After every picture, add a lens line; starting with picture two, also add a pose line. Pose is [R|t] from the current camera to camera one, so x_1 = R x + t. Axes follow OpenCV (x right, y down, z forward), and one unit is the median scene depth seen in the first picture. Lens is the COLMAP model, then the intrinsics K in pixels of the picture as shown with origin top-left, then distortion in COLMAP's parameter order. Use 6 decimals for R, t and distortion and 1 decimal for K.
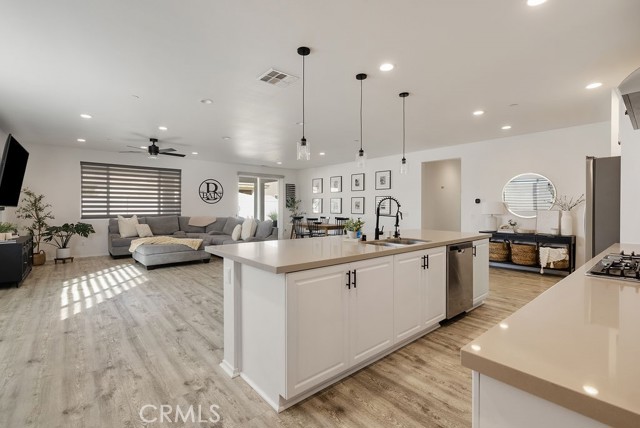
lens RADIAL K [[294.6, 0, 319.3], [0, 294.6, 212.7], [0, 0, 1]] dist [-0.004939, -0.000785]
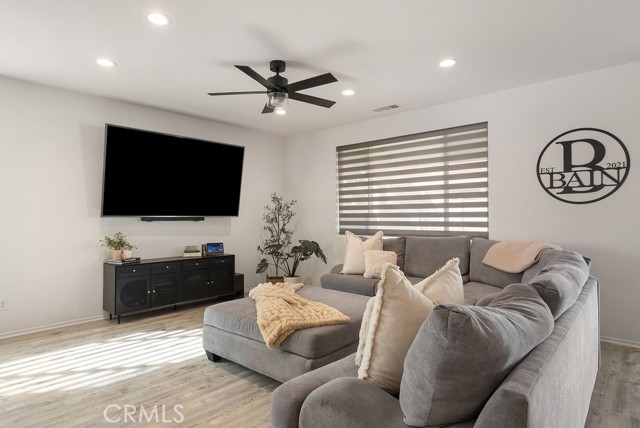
lens RADIAL K [[368.3, 0, 316.9], [0, 368.3, 214.3], [0, 0, 1]] dist [0.015336, 0.000382]
pose [[0.143635, -0.004477, -0.989621, -0.006149], [-0.011960, 0.999909, -0.006260, -0.014263], [0.989558, 0.012735, 0.143568, 0.701824]]
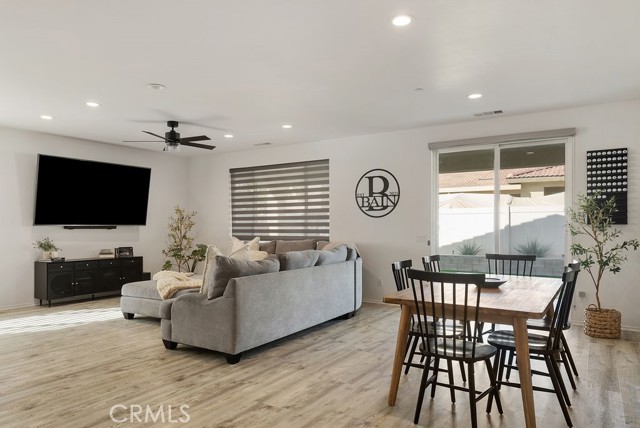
lens RADIAL K [[433.3, 0, 311.4], [0, 433.3, 228.7], [0, 0, 1]] dist [0.024087, 0.003750]
pose [[0.289131, 0.006612, -0.957267, 0.326773], [-0.013412, 0.999906, 0.002856, -0.013356], [0.957196, 0.012013, 0.289192, 0.728099]]
